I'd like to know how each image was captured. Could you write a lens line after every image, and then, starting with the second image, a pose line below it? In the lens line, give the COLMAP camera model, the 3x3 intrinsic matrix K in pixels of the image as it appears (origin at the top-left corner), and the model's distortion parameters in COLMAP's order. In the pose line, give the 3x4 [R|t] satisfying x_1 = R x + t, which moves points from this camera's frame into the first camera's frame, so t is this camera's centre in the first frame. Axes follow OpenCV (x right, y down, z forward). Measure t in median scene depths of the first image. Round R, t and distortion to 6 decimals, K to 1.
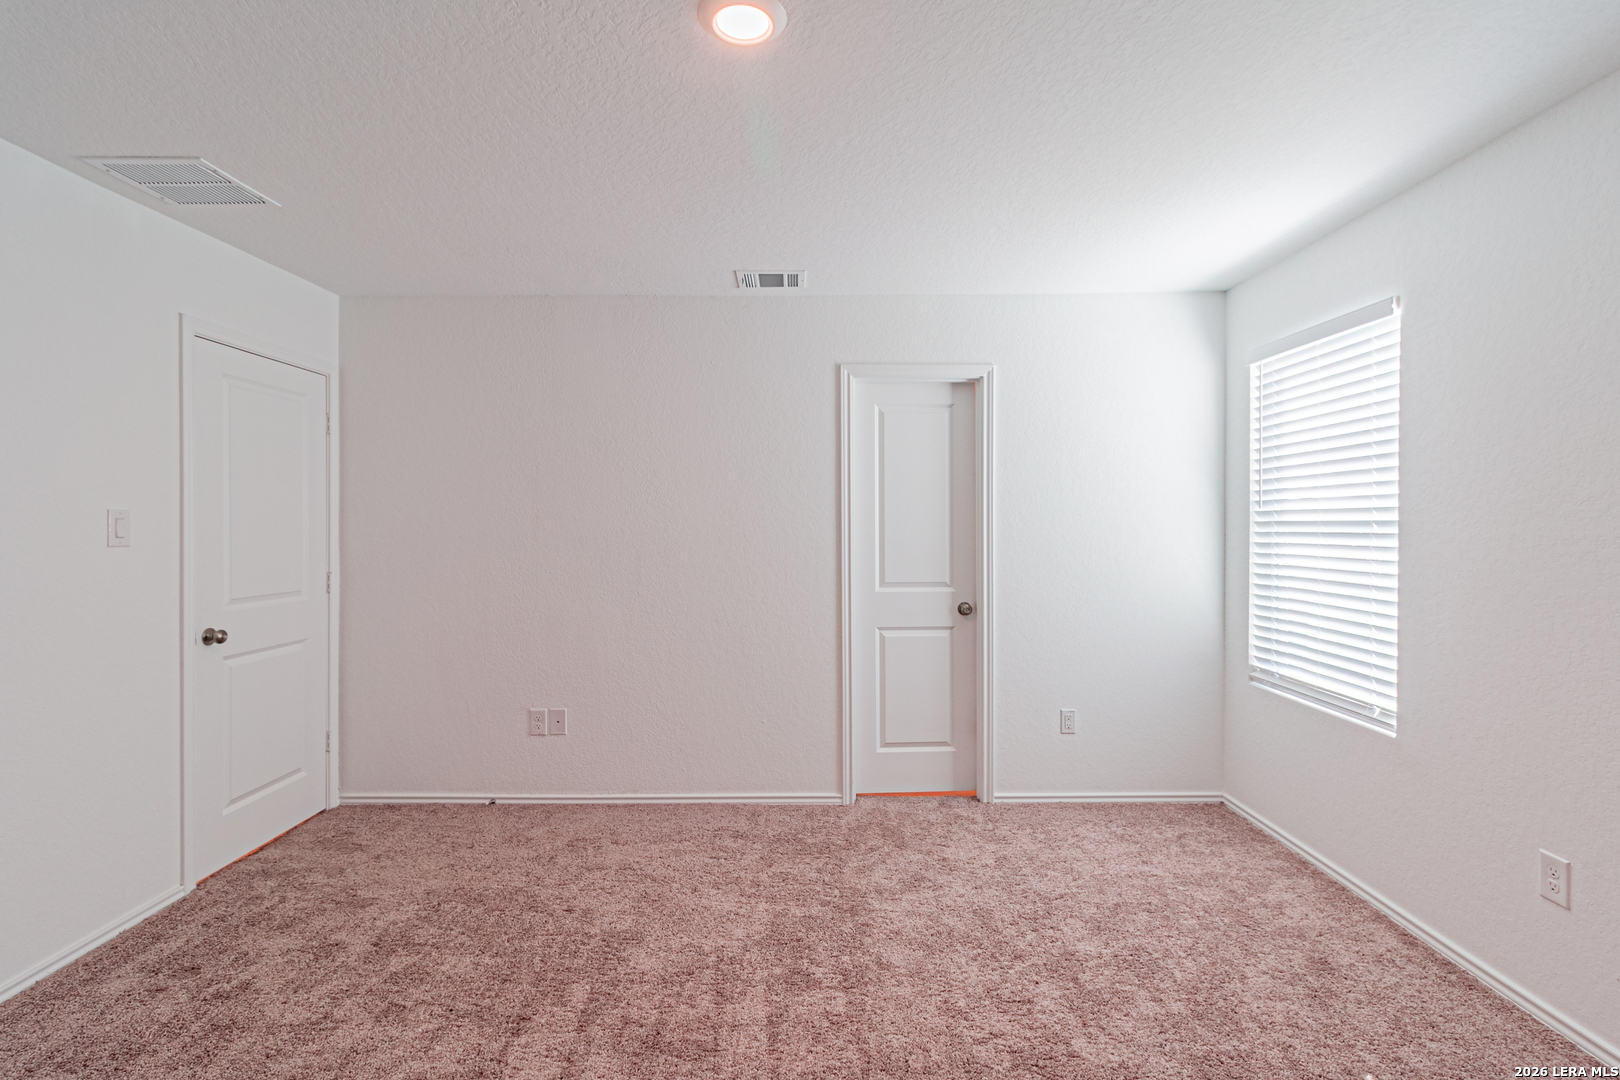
lens RADIAL K [[786.9, 0, 821.5], [0, 786.9, 527.4], [0, 0, 1]] dist [0.004670, 0.000612]
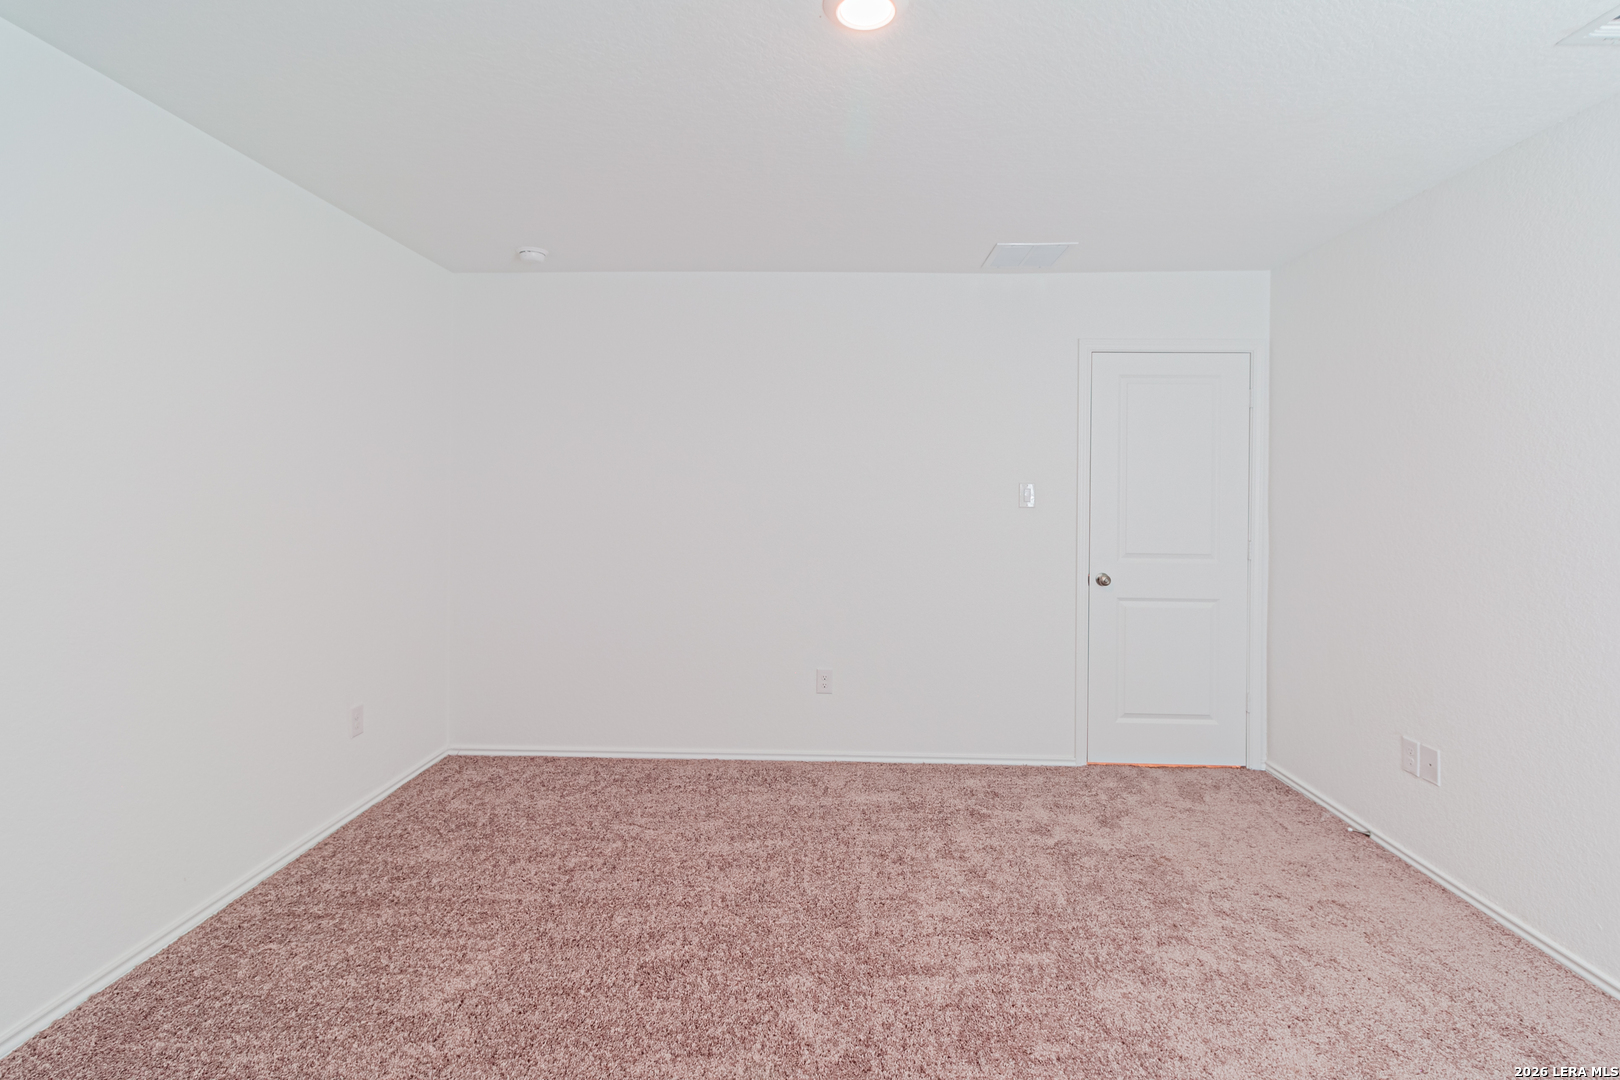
lens RADIAL K [[786.0, 0, 808.5], [0, 786.0, 488.7], [0, 0, 1]] dist [0.003804, 0.000637]
pose [[-0.052192, -0.004949, -0.998625, 0.469363], [-0.013377, 0.999901, -0.004256, 0.000264], [0.998547, 0.013136, -0.052253, 0.495782]]
